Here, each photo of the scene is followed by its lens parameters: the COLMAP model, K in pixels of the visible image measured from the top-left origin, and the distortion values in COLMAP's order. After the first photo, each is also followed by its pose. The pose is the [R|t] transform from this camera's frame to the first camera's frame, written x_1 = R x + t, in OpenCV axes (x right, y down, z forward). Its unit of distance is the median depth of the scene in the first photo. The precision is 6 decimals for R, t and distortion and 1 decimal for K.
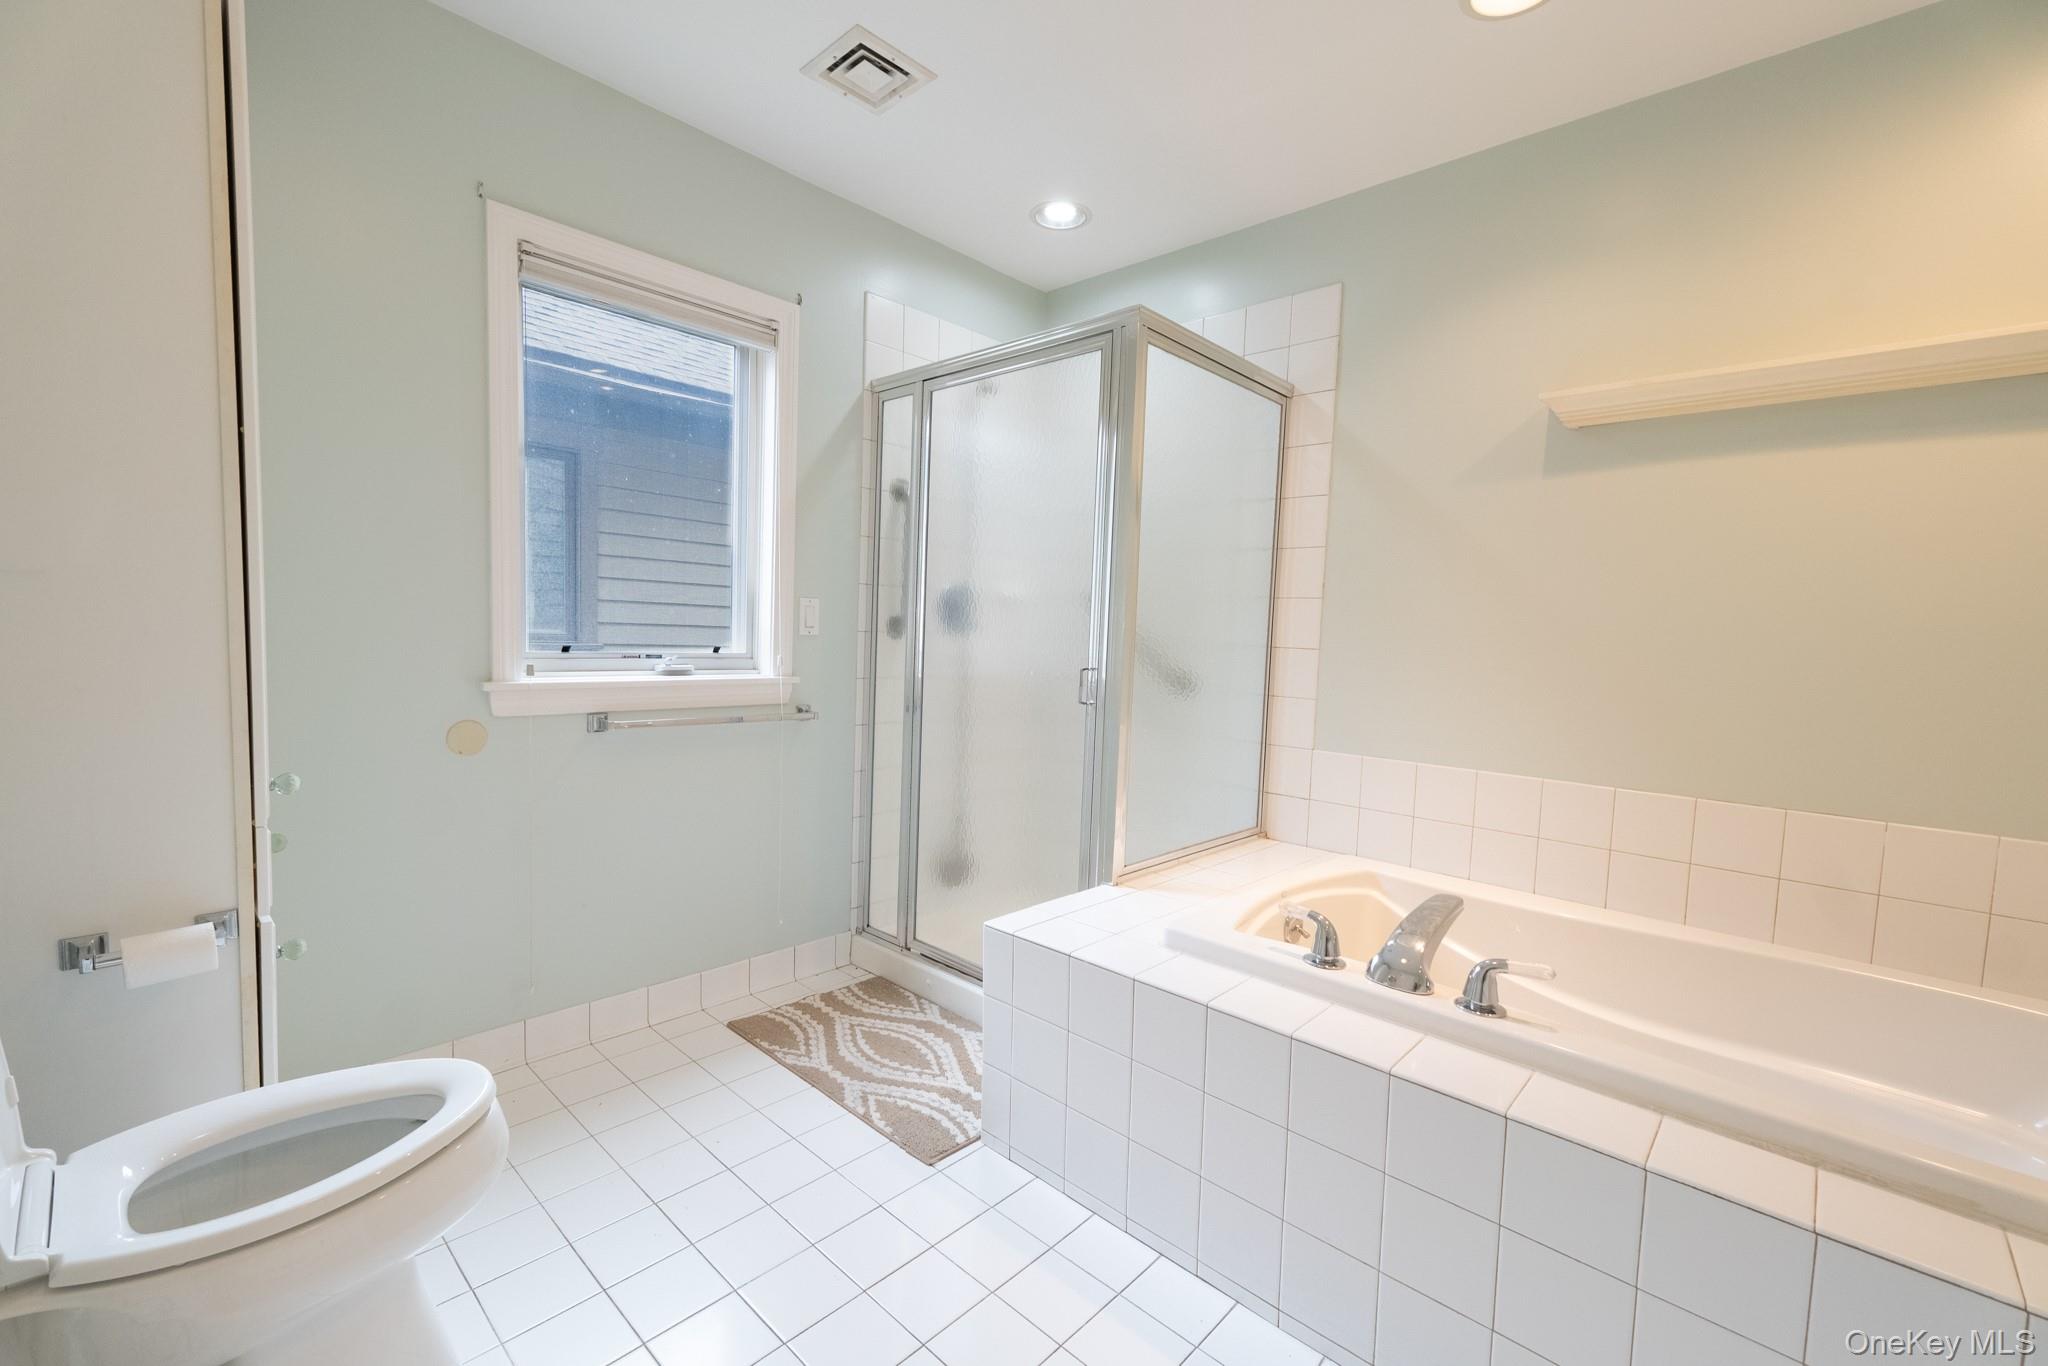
lens RADIAL K [[867.9, 0, 1022.1], [0, 867.9, 679.1], [0, 0, 1]] dist [0.008964, -0.000327]
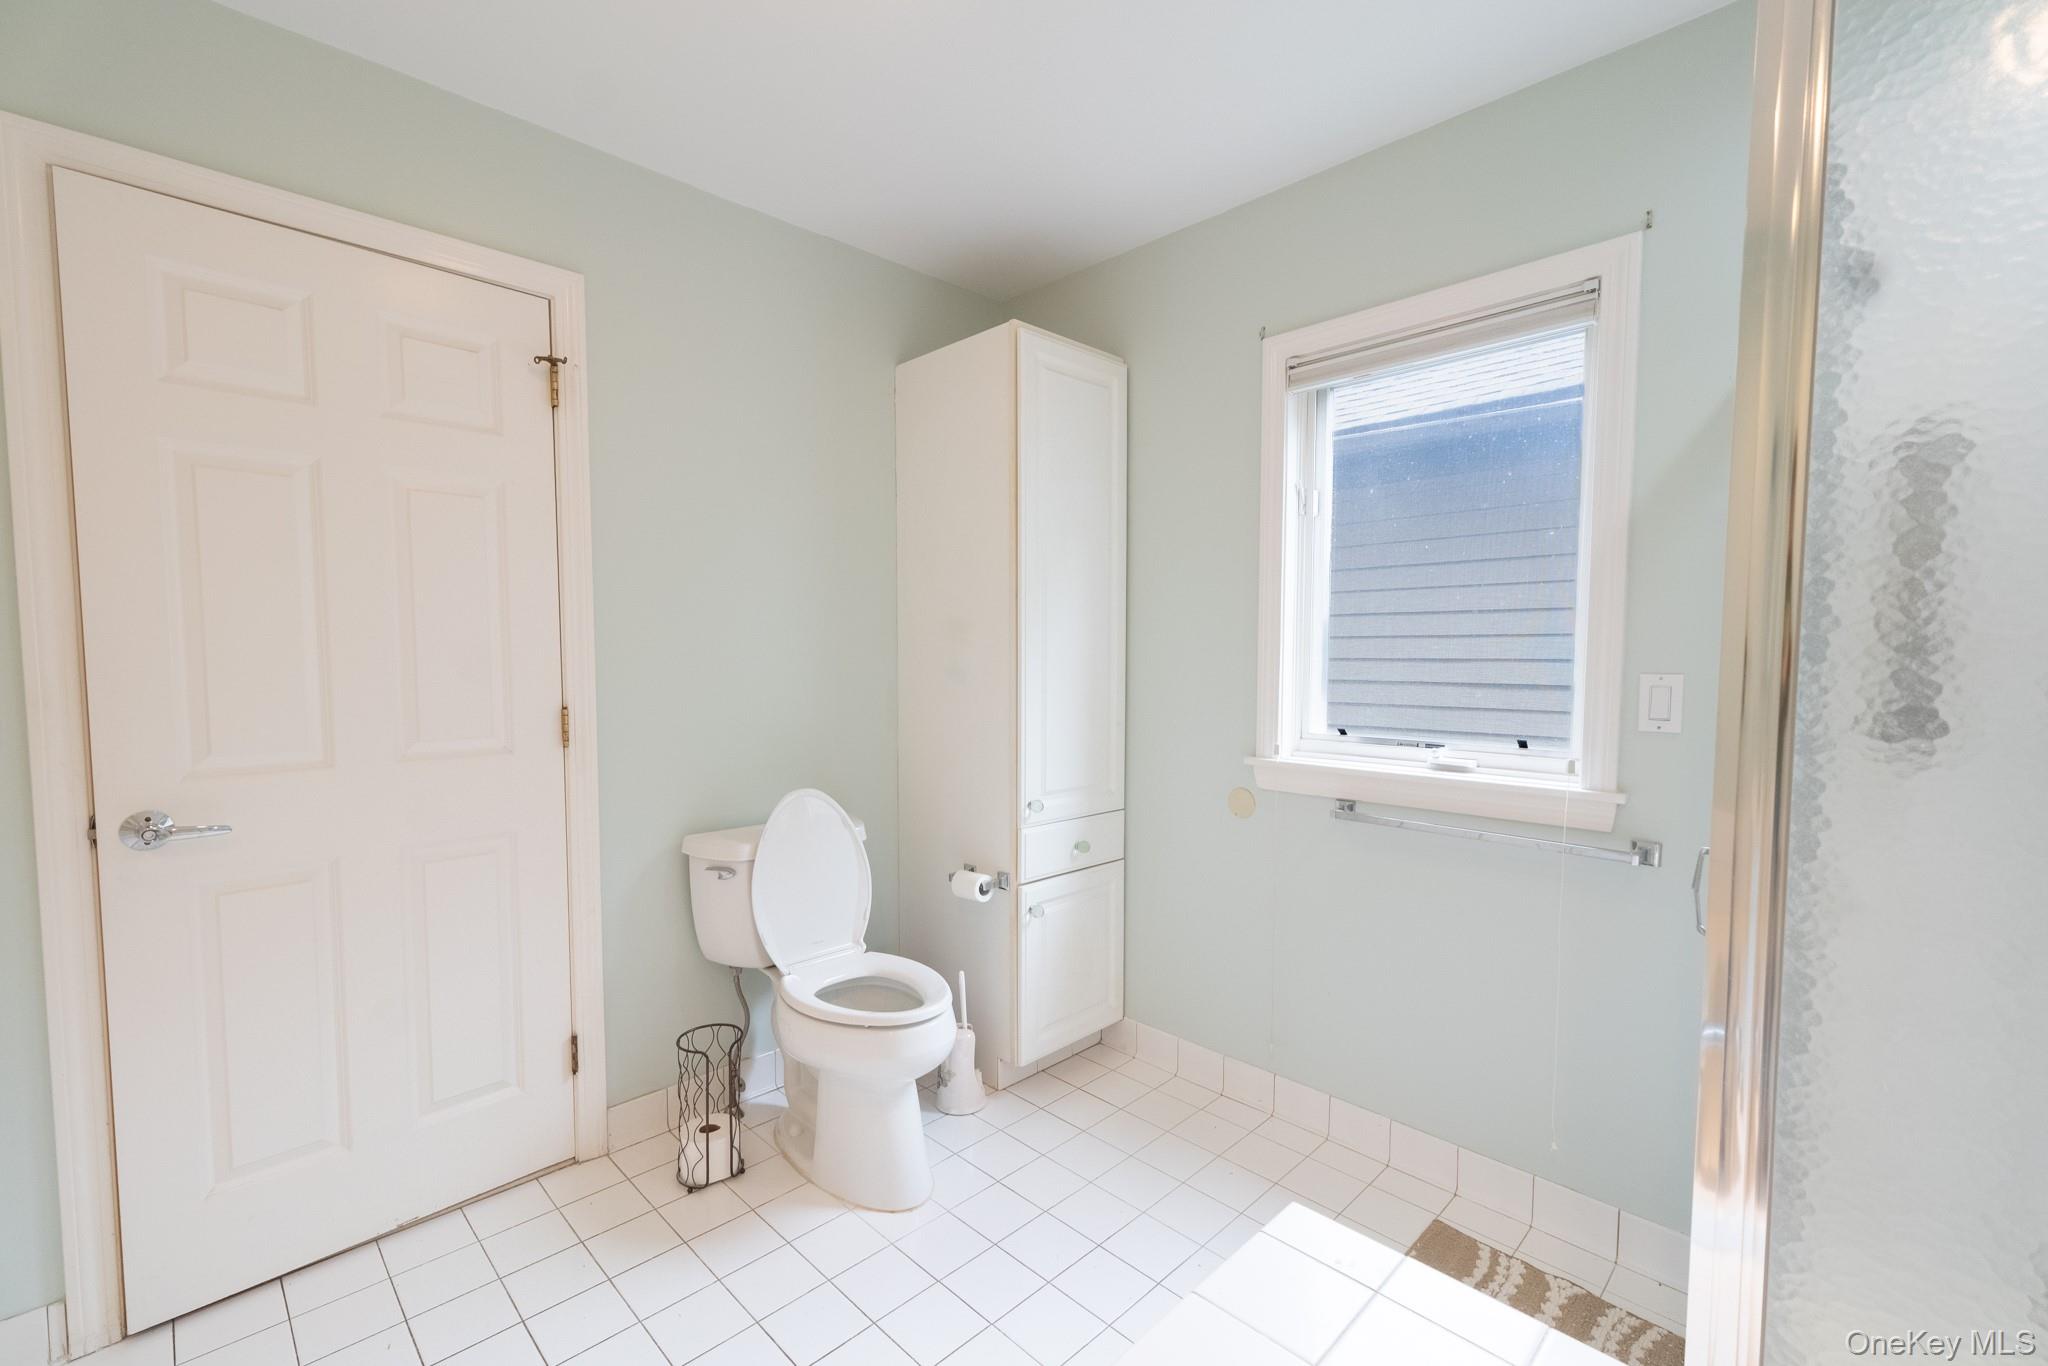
lens RADIAL K [[867.9, 0, 1013.0], [0, 867.9, 691.3], [0, 0, 1]] dist [0.008964, -0.000327]
pose [[-0.036008, 0.005553, -0.999336, 0.448409], [-0.067270, 0.997703, 0.007968, -0.058990], [0.997085, 0.067512, -0.035552, 0.605636]]
